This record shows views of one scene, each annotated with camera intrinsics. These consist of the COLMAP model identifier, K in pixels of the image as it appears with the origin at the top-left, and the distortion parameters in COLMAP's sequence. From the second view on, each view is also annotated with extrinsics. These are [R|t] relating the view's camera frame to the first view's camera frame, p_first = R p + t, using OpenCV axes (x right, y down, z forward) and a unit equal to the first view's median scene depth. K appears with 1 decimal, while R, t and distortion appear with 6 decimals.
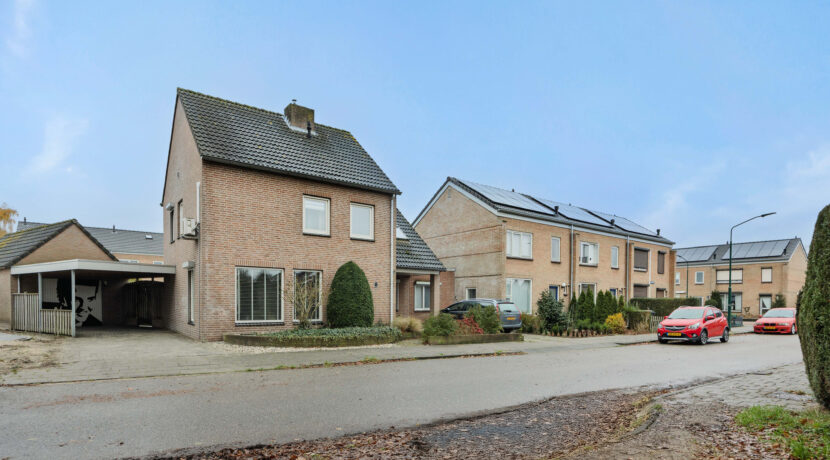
lens RADIAL K [[448.9, 0, 388.3], [0, 448.9, 316.7], [0, 0, 1]] dist [-0.006110, -0.000034]
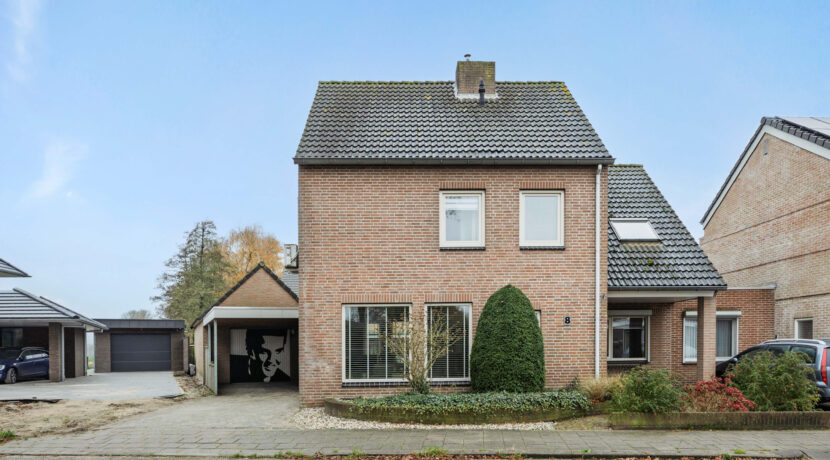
lens RADIAL K [[583.6, 0, 412.1], [0, 583.6, 366.0], [0, 0, 1]] dist [-0.002705, -0.000029]
pose [[0.834423, -0.001416, -0.551122, 0.233860], [-0.000034, 0.999997, -0.002621, -0.008848], [0.551124, 0.002206, 0.834420, 0.238351]]
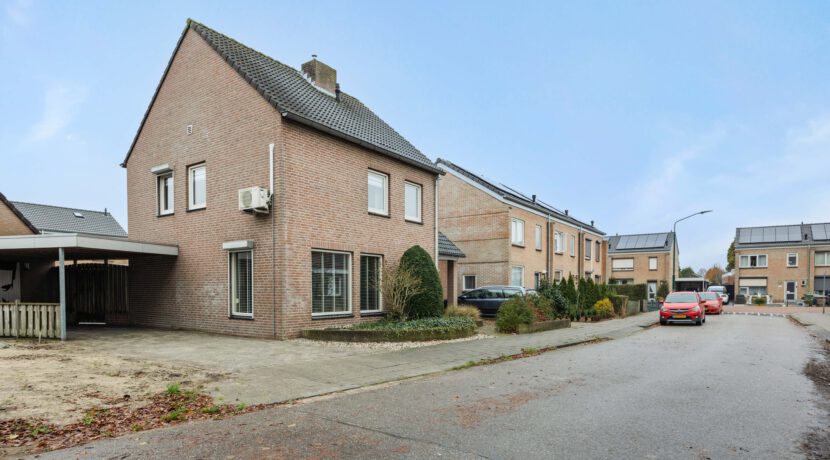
lens RADIAL K [[482.9, 0, 388.5], [0, 482.9, 302.8], [0, 0, 1]] dist [0.020223, 0.000377]
pose [[0.948433, -0.015474, 0.316599, -0.422994], [0.016930, 0.999855, -0.001849, -0.005571], [-0.316525, 0.007114, 0.948558, 0.083402]]
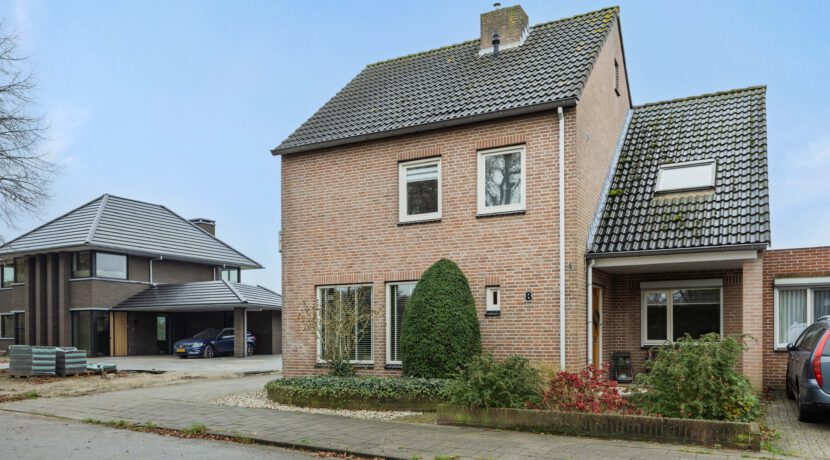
lens RADIAL K [[621.9, 0, 418.0], [0, 621.9, 335.7], [0, 0, 1]] dist [0.000838, -0.000671]
pose [[0.474446, -0.008414, -0.880244, 0.545943], [-0.016478, 0.999694, -0.018437, -0.012492], [0.880130, 0.023252, 0.474162, 0.570273]]
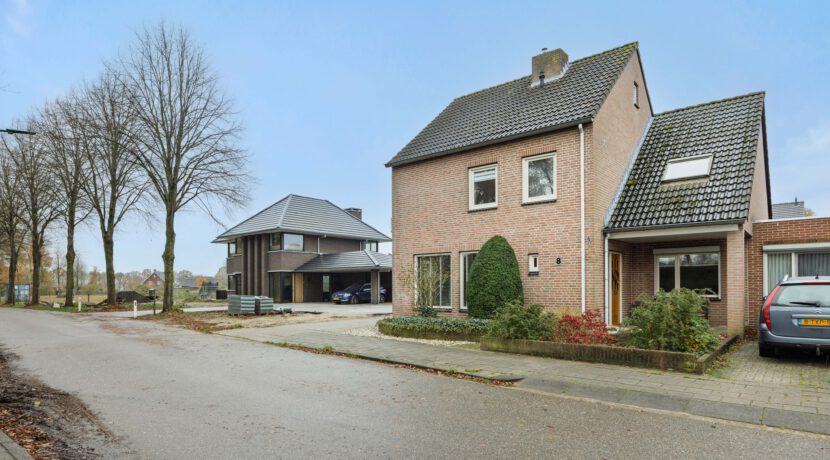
lens RADIAL K [[461.9, 0, 417.4], [0, 461.9, 285.8], [0, 0, 1]] dist [-0.002356, -0.001032]
pose [[0.281933, -0.014275, -0.959328, 0.620348], [-0.021859, 0.999534, -0.021298, -0.013154], [0.959185, 0.026975, 0.281490, 0.598474]]
